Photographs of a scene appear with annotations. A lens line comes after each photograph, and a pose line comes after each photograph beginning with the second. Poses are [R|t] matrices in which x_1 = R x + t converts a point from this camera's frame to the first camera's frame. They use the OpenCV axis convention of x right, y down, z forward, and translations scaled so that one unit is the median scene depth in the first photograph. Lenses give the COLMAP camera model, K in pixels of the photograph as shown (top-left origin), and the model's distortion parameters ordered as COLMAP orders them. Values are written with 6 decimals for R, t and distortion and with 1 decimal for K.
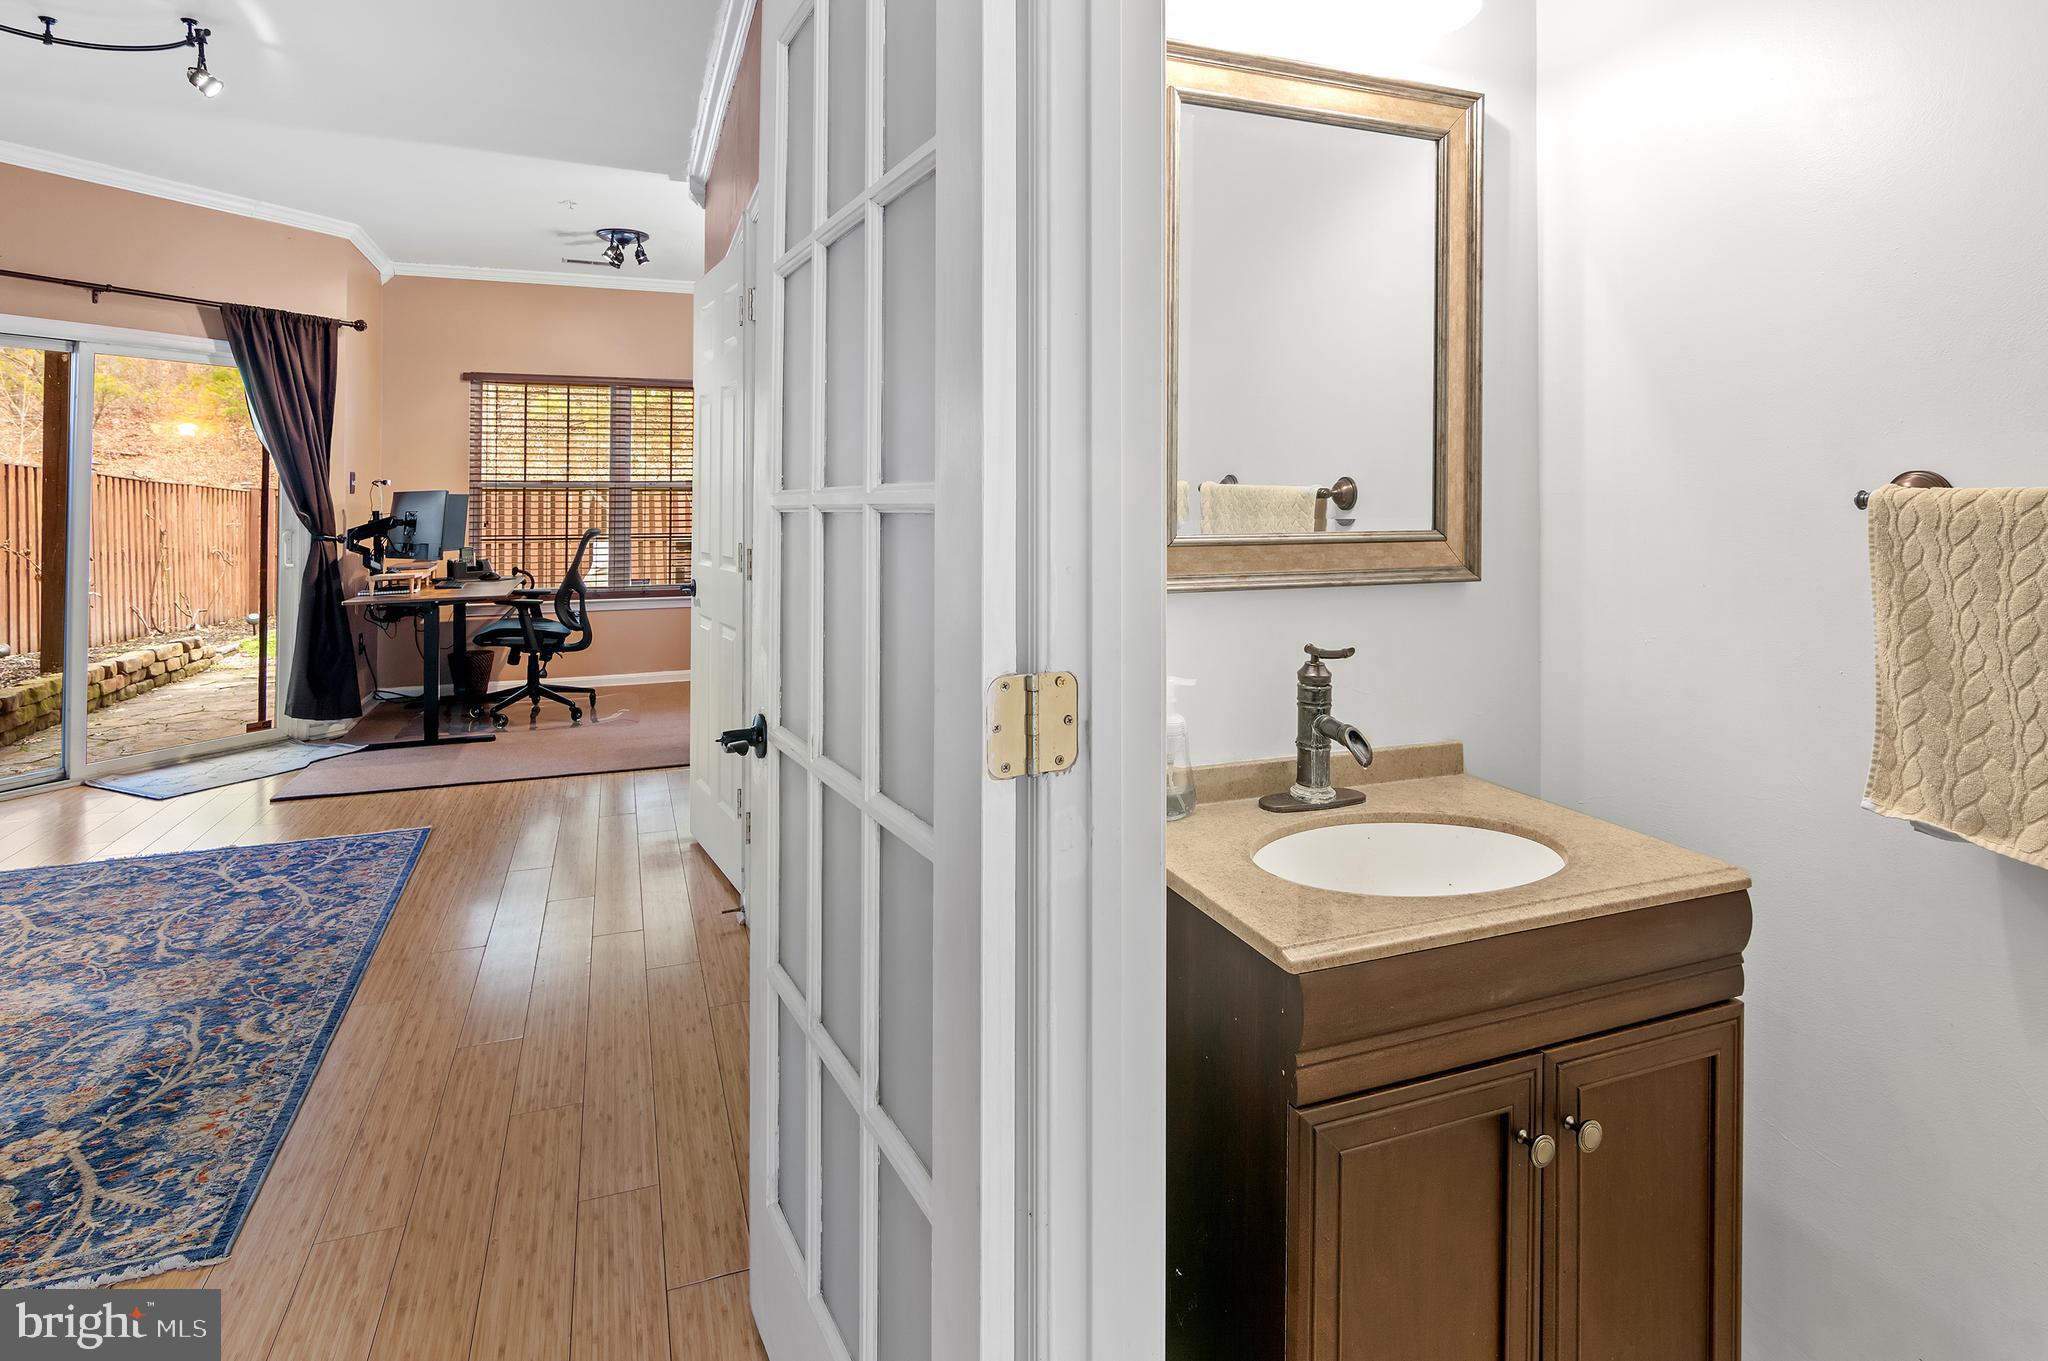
lens RADIAL K [[1040.5, 0, 1027.9], [0, 1040.5, 493.2], [0, 0, 1]] dist [-0.002714, -0.001236]
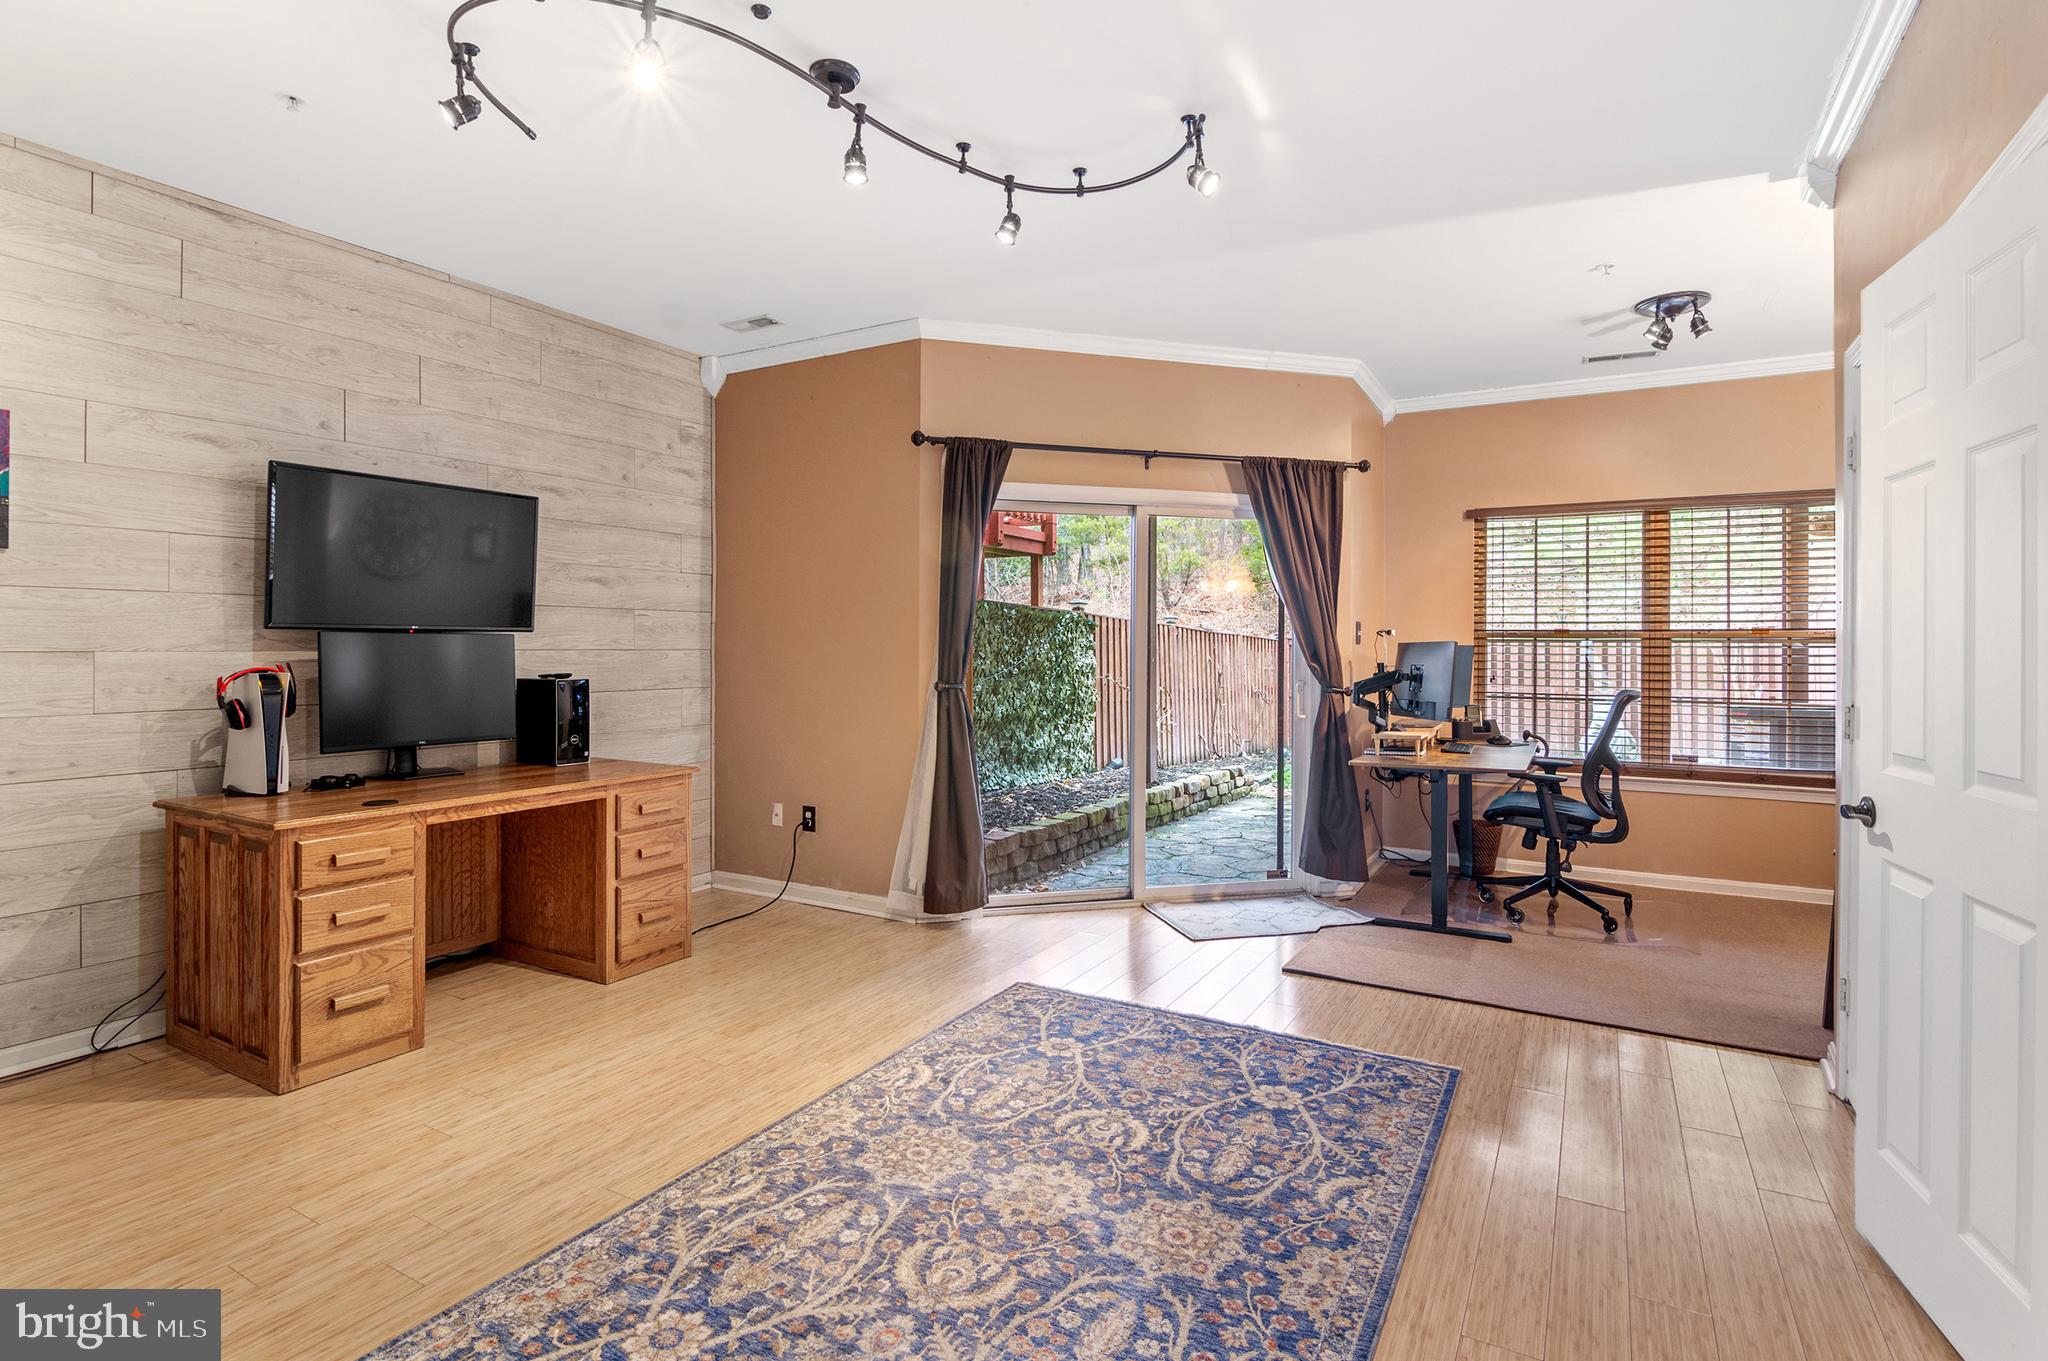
lens RADIAL K [[1020.6, 0, 1025.8], [0, 1020.6, 603.8], [0, 0, 1]] dist [-0.003047, -0.001141]
pose [[0.630915, -0.026357, -0.775404, -0.114935], [-0.003564, 0.999314, -0.036867, -0.001302], [0.775843, 0.026023, 0.630389, 0.171632]]
